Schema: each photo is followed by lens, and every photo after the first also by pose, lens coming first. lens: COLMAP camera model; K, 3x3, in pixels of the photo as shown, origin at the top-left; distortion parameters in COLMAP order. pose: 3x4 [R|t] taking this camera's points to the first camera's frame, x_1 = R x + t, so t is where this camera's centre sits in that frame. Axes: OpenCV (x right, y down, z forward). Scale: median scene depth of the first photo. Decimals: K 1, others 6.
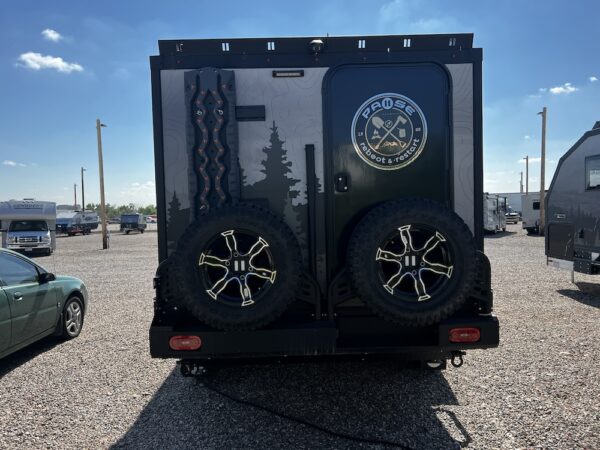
lens RADIAL K [[454.6, 0, 302.2], [0, 454.6, 227.5], [0, 0, 1]] dist [0.054926, -0.065604]
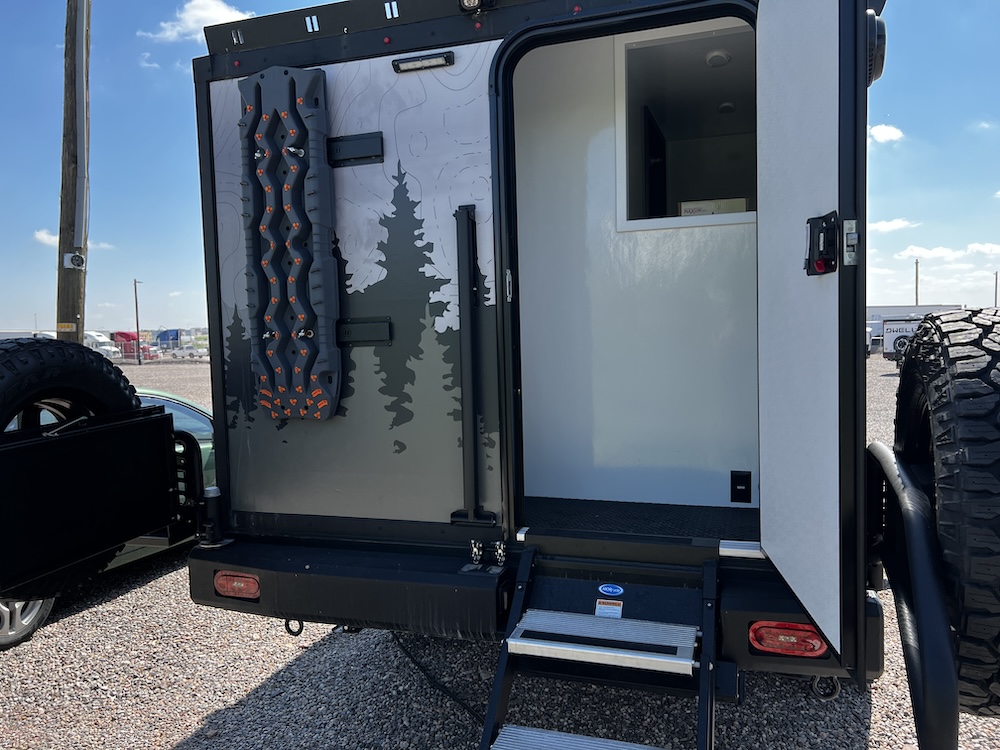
lens RADIAL K [[757.7, 0, 503.6], [0, 757.7, 379.2], [0, 0, 1]] dist [0.054926, -0.065604]
pose [[0.942029, 0.021768, -0.334824, 0.329886], [-0.011248, 0.999381, 0.033326, -0.024878], [0.335342, -0.027628, 0.941691, 0.246557]]
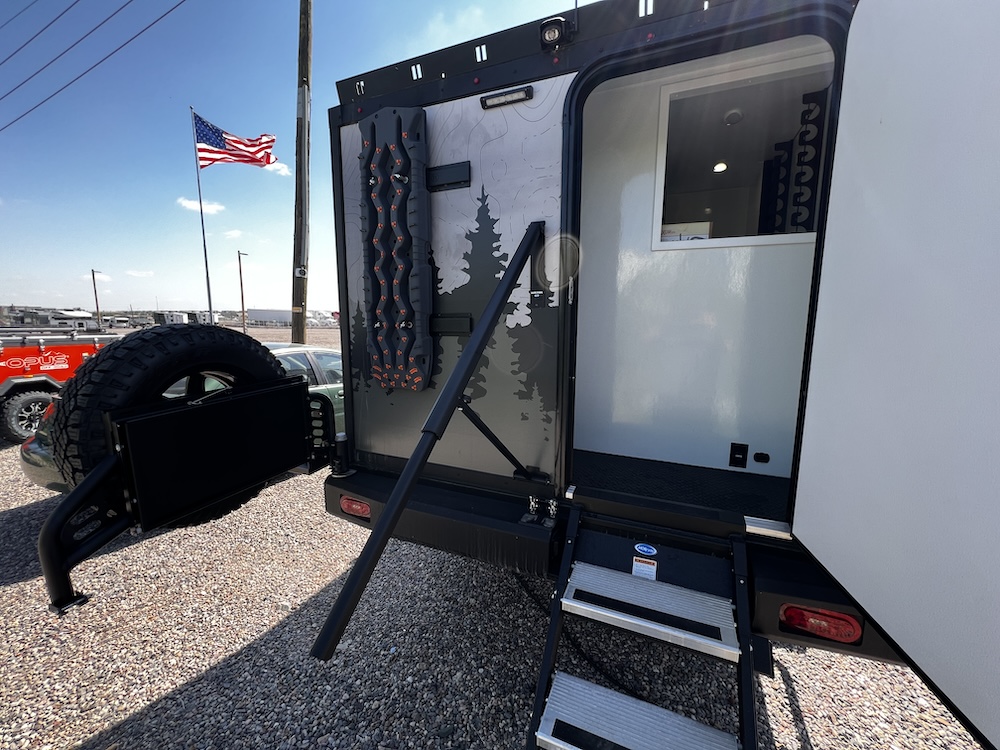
lens RADIAL K [[400.9, 0, 498.5], [0, 400.9, 374.1], [0, 0, 1]] dist [-0.004372, -0.000172]
pose [[0.908781, 0.088495, -0.407781, 0.196409], [-0.045446, 0.992430, 0.114091, -0.046653], [0.414791, -0.085152, 0.905924, 0.503745]]
